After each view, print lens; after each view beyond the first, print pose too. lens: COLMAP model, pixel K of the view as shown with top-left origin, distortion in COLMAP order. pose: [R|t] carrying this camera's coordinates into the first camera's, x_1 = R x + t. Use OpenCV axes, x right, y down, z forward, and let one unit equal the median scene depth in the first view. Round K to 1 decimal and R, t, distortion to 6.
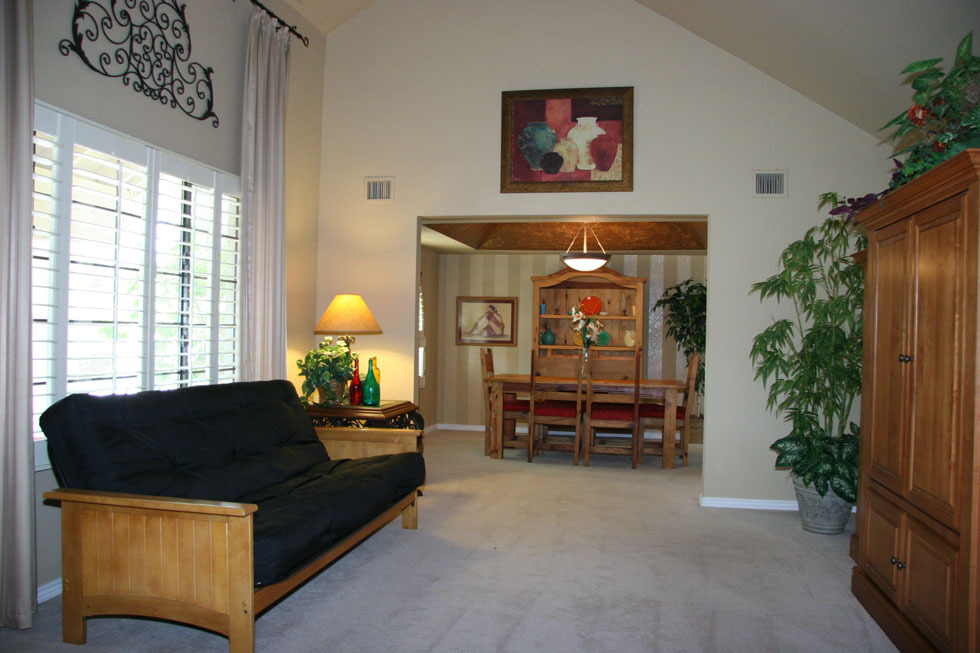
lens RADIAL K [[797.9, 0, 490.0], [0, 797.9, 326.5], [0, 0, 1]] dist [-0.121202, 0.000523]
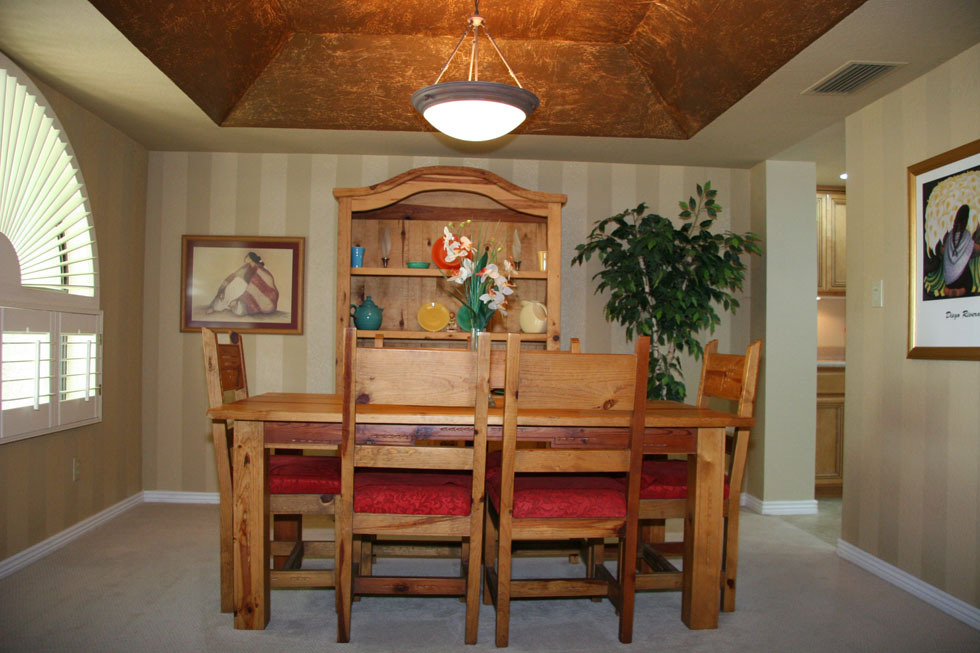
lens RADIAL K [[797.9, 0, 490.0], [0, 797.9, 326.5], [0, 0, 1]] dist [-0.121202, 0.000523]
pose [[0.965288, 0.002402, 0.261177, 0.017748], [-0.001008, 0.999985, -0.005469, 0.024277], [-0.261186, 0.005016, 0.965275, 0.514684]]
